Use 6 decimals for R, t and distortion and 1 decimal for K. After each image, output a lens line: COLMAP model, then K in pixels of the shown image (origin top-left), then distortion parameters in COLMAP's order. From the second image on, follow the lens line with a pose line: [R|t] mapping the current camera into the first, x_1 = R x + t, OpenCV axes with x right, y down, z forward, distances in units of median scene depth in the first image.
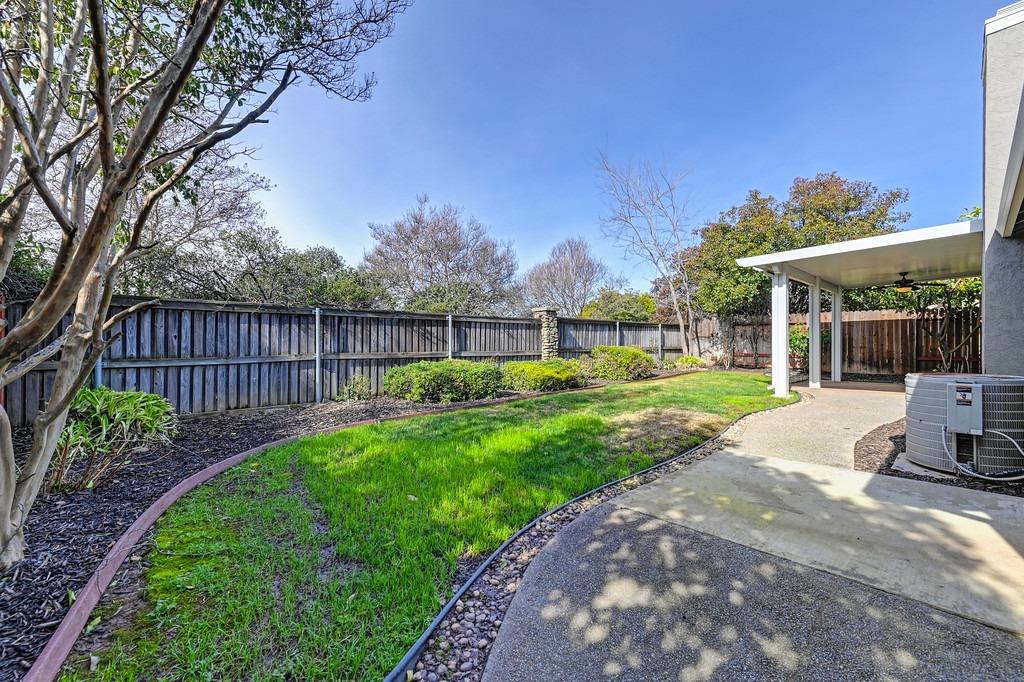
lens RADIAL K [[423.1, 0, 512.0], [0, 423.1, 341.0], [0, 0, 1]] dist [0.001688, -0.000063]
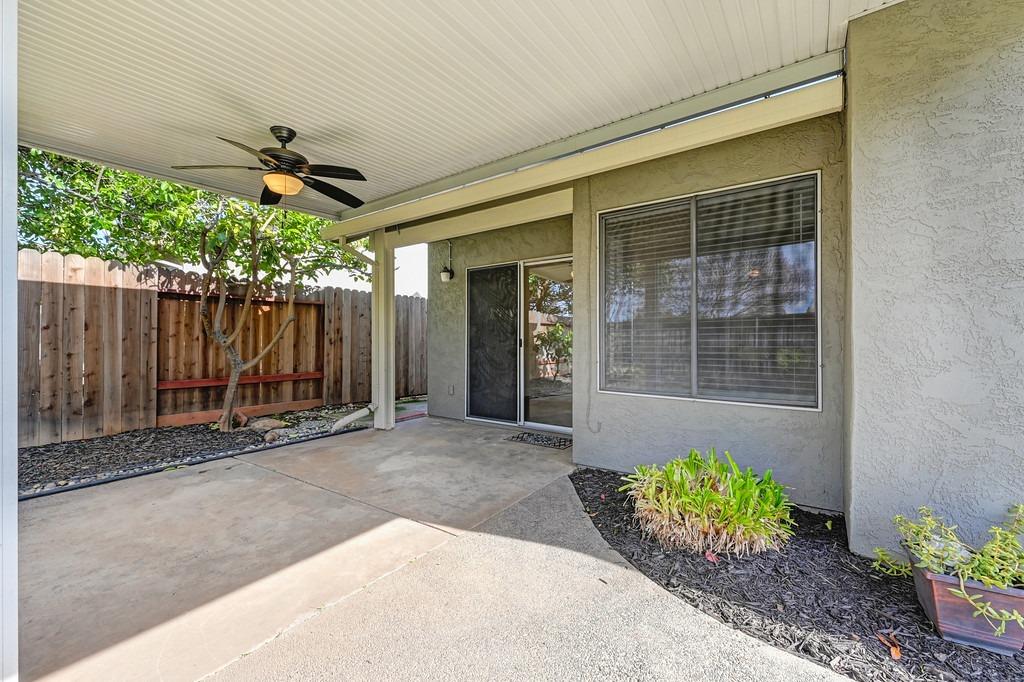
lens RADIAL K [[423.1, 0, 512.0], [0, 423.1, 341.0], [0, 0, 1]] dist [0.001688, -0.000063]
pose [[-0.220708, 0.005436, 0.975325, 0.507107], [-0.002184, 0.999979, -0.006067, -0.001658], [-0.975337, -0.003470, -0.220692, 0.804443]]
